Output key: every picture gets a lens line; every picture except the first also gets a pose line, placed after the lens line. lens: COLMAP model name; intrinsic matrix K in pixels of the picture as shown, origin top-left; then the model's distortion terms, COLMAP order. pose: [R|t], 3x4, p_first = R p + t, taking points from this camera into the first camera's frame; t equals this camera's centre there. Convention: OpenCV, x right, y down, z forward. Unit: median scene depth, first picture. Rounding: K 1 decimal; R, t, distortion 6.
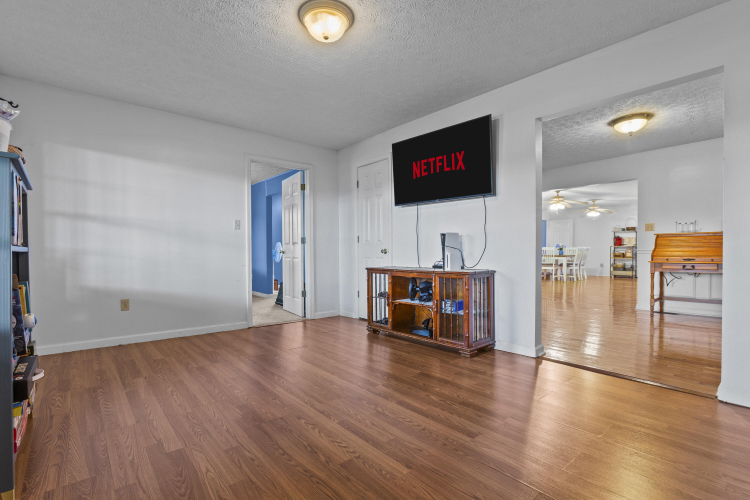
lens RADIAL K [[359.0, 0, 374.1], [0, 359.0, 256.4], [0, 0, 1]] dist [0.000340, 0.000012]
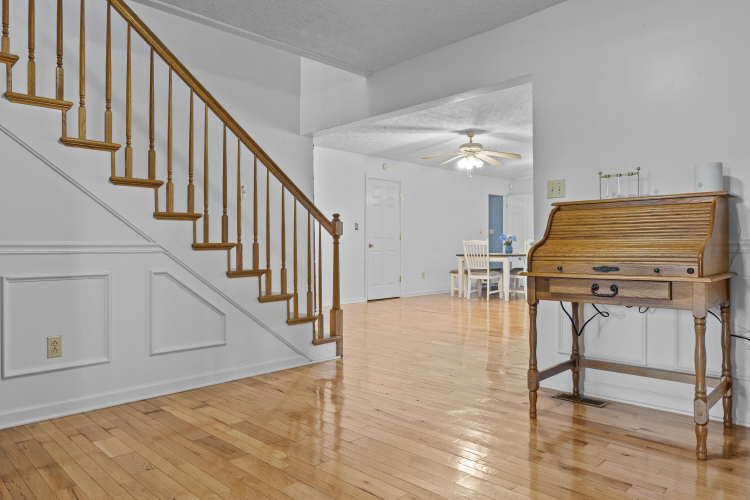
lens RADIAL K [[515.1, 0, 375.5], [0, 515.1, 245.8], [0, 0, 1]] dist [0.009521, 0.001917]
pose [[0.995461, -0.001543, 0.095160, 0.523558], [0.003225, 0.999841, -0.017518, -0.004957], [-0.095118, 0.017746, 0.995308, 0.448722]]
